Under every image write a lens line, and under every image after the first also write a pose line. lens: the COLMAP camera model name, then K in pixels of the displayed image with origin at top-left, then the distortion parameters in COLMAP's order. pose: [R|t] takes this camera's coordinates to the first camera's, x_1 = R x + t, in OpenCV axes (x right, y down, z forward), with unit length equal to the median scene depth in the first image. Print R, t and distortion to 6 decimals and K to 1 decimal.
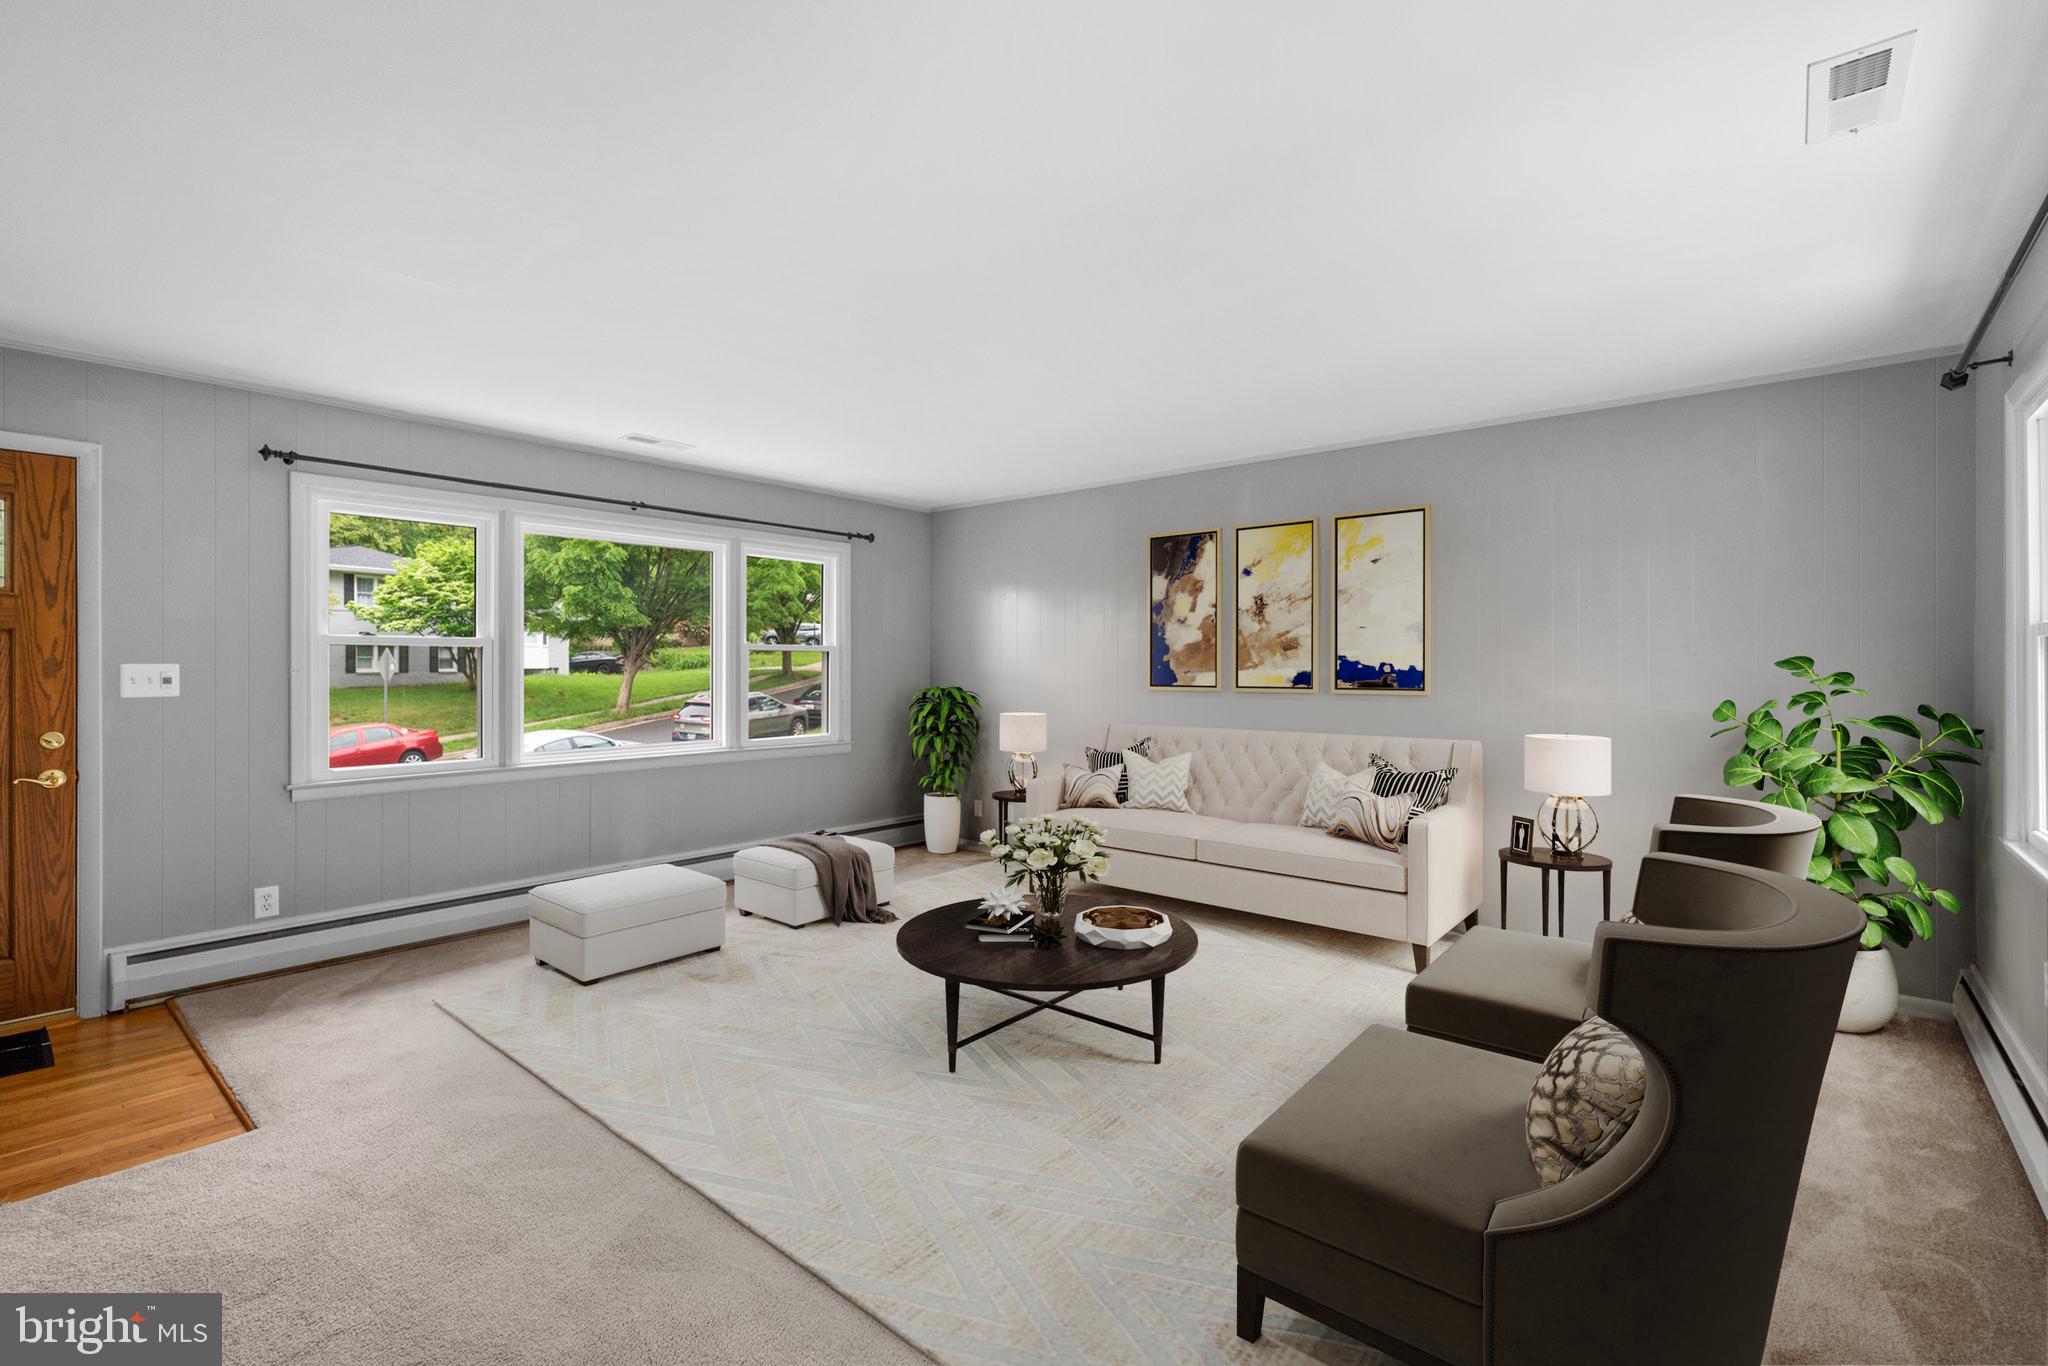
lens RADIAL K [[924.5, 0, 1028.5], [0, 924.5, 670.6], [0, 0, 1]] dist [0.002718, -0.000416]
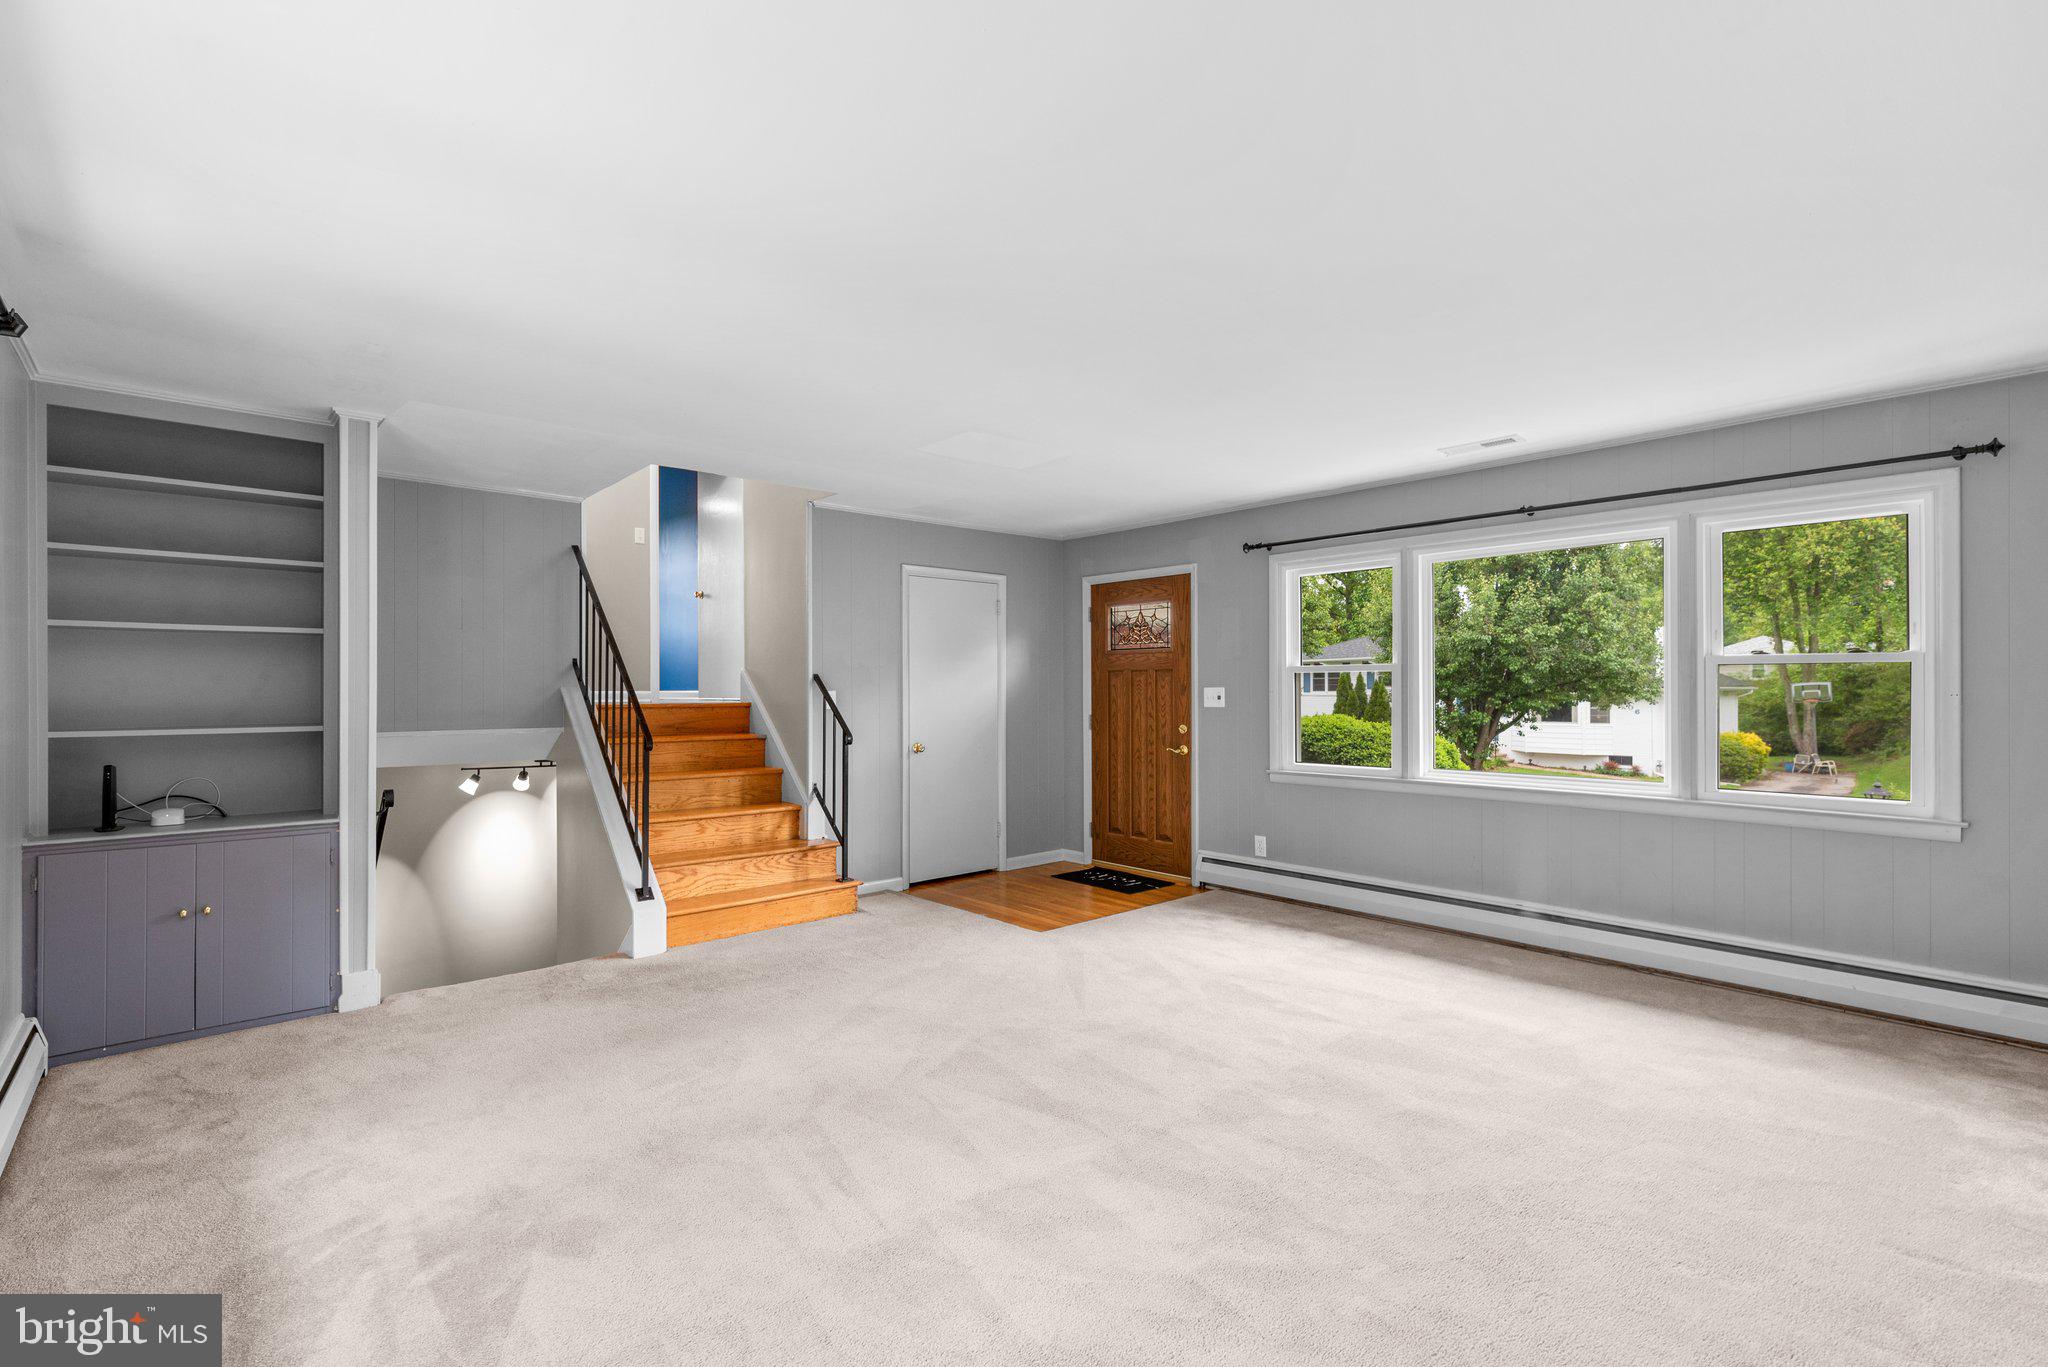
lens RADIAL K [[924.5, 0, 1019.7], [0, 924.5, 686.0], [0, 0, 1]] dist [0.002718, -0.000416]
pose [[-0.153916, -0.003041, -0.988079, 0.705977], [-0.002698, 0.999993, -0.002657, -0.003866], [0.988080, 0.002257, -0.153923, 0.834948]]
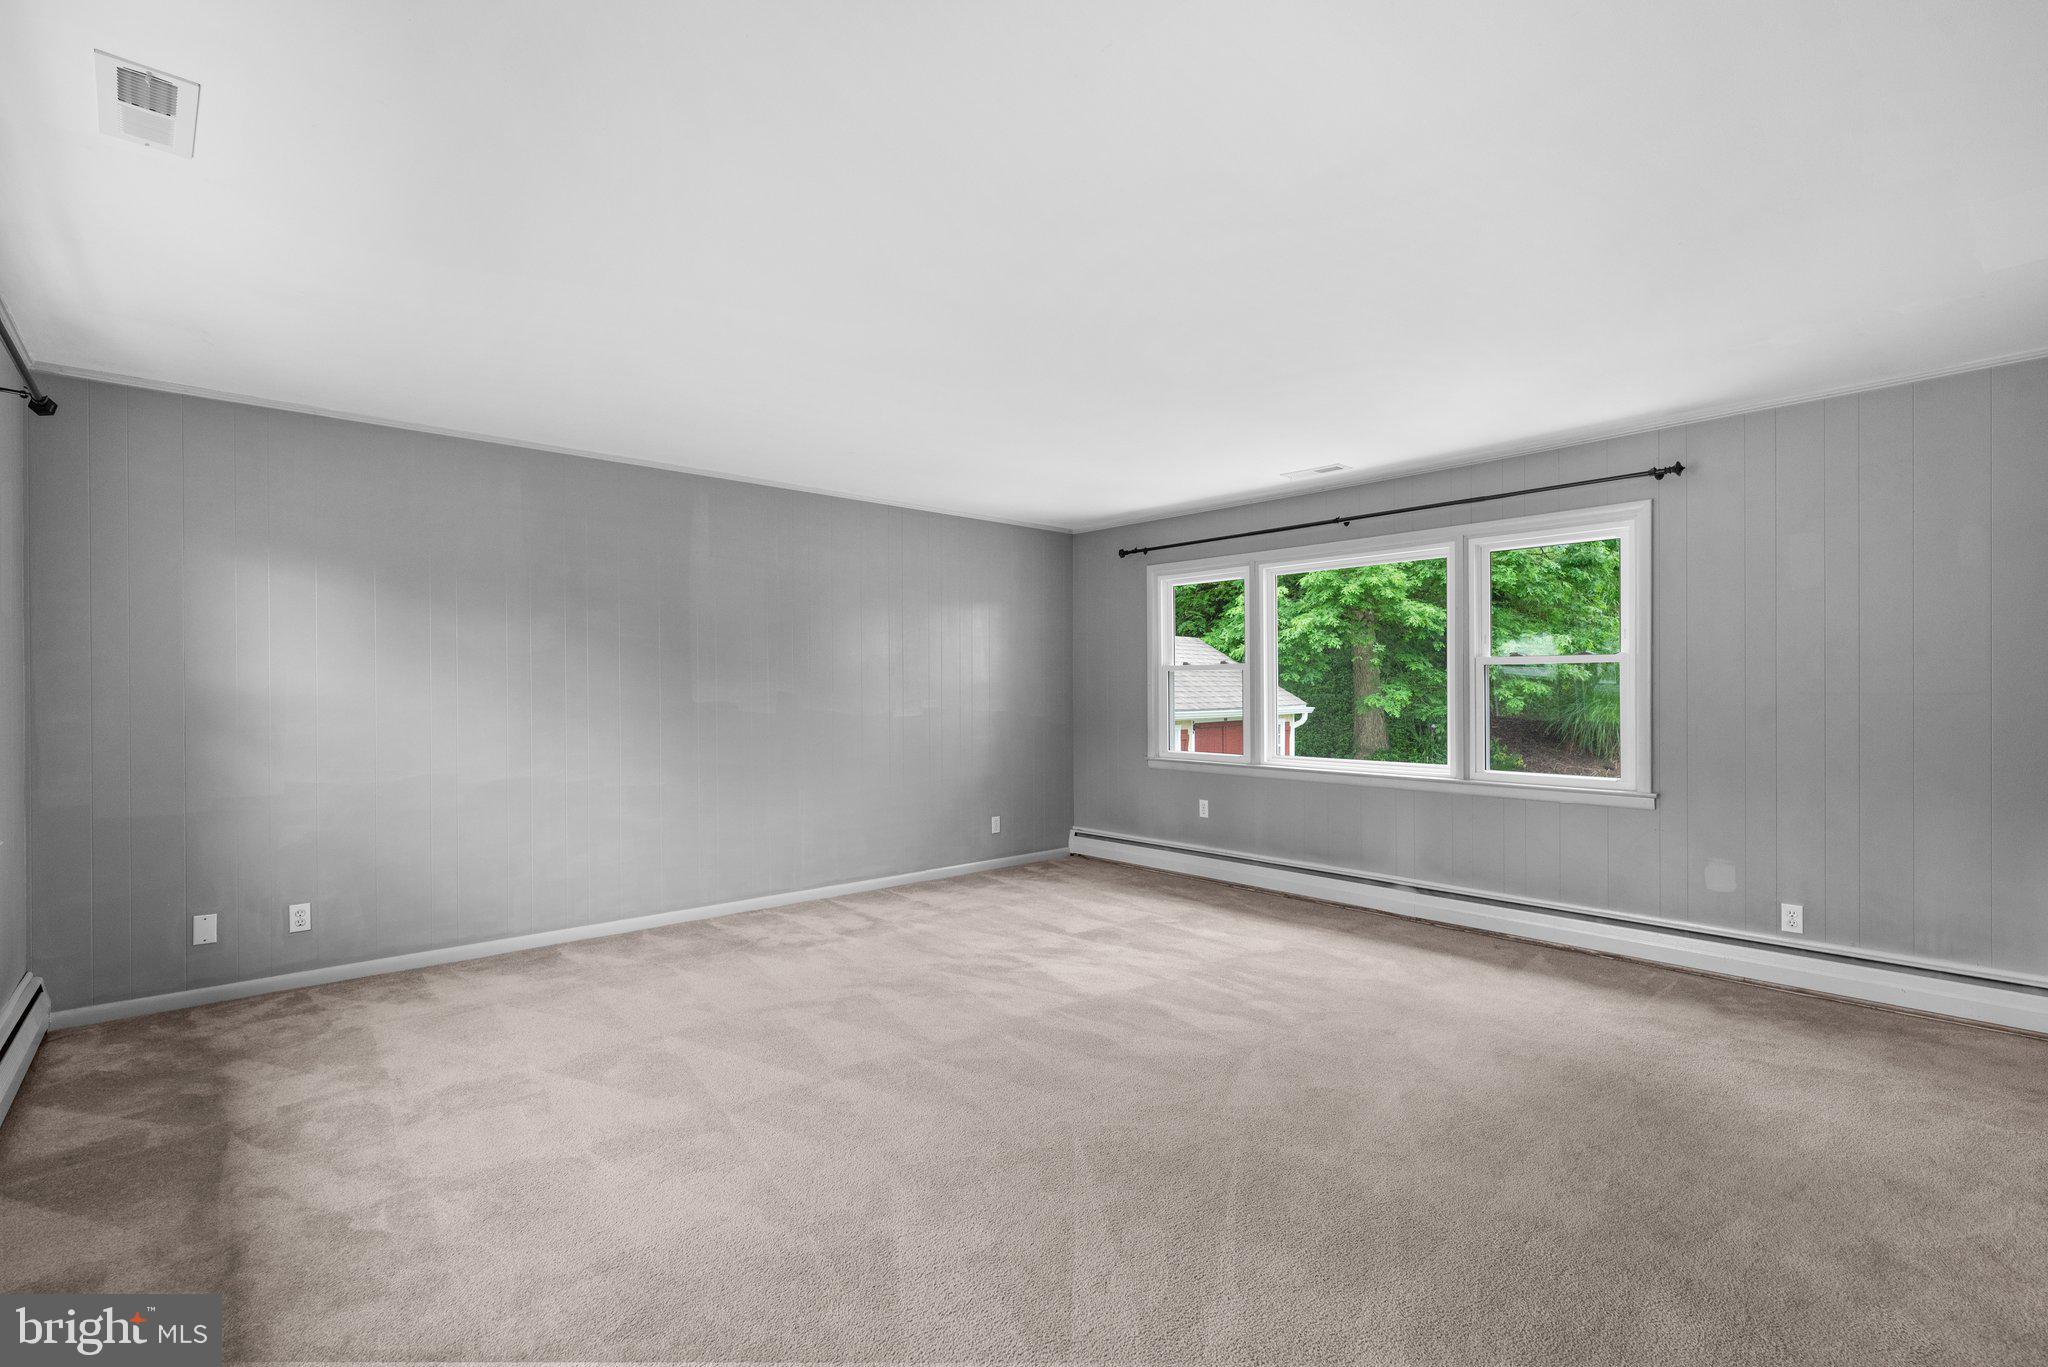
lens RADIAL K [[924.5, 0, 1017.8], [0, 924.5, 695.6], [0, 0, 1]] dist [0.002718, -0.000416]
pose [[-0.139730, 0.012841, -0.990106, 0.858231], [0.001304, 0.999917, 0.012784, -0.006895], [0.990189, 0.000495, -0.139735, 1.006448]]
